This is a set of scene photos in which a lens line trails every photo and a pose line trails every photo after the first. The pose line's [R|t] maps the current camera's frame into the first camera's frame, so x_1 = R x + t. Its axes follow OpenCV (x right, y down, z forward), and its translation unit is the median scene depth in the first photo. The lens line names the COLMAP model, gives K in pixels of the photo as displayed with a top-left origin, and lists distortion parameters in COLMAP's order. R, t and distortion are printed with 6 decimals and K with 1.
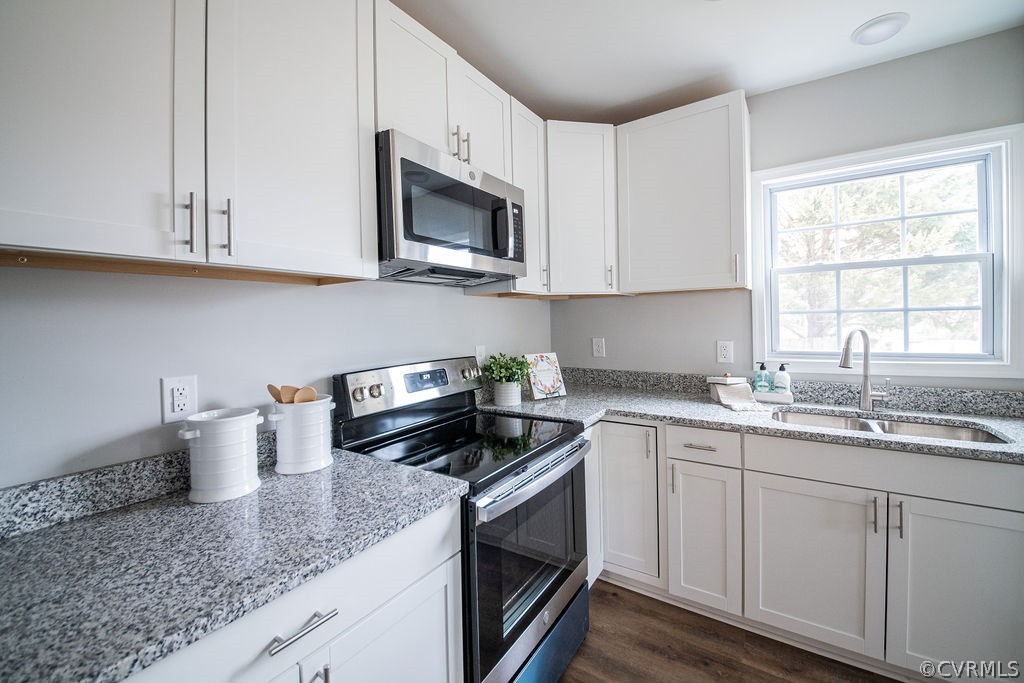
lens RADIAL K [[426.5, 0, 500.0], [0, 426.5, 325.5], [0, 0, 1]] dist [0.001835, 0.000055]
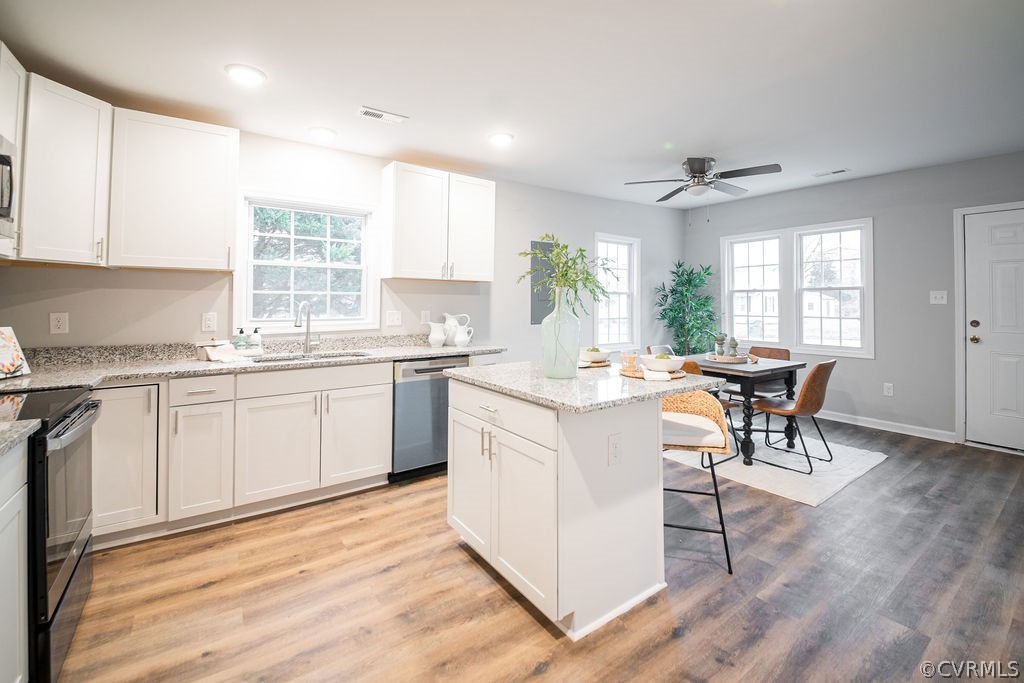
lens RADIAL K [[404.5, 0, 505.3], [0, 404.5, 298.0], [0, 0, 1]] dist [0.020341, -0.016048]
pose [[0.367929, 0.029951, 0.929372, -0.312040], [-0.000137, 0.999483, -0.032156, 0.036664], [-0.929854, 0.011704, 0.367742, -0.282085]]
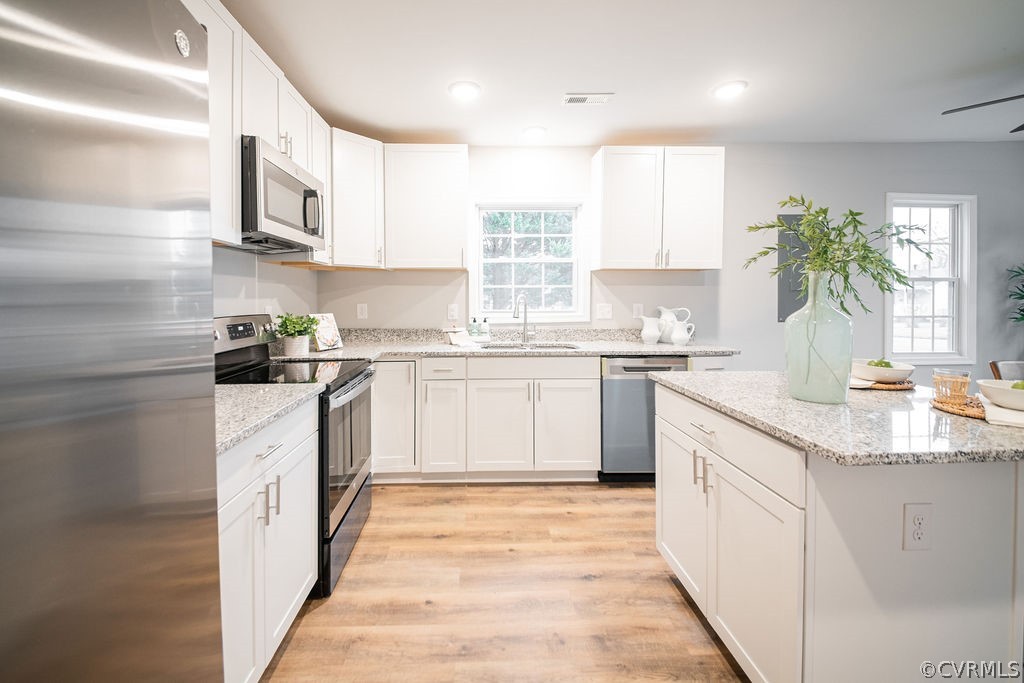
lens RADIAL K [[404.5, 0, 505.3], [0, 404.5, 298.0], [0, 0, 1]] dist [0.020341, -0.016048]
pose [[0.792724, 0.011956, 0.609463, -0.224471], [-0.006284, 0.999915, -0.011441, 0.035060], [-0.609548, 0.005240, 0.792732, -0.273998]]
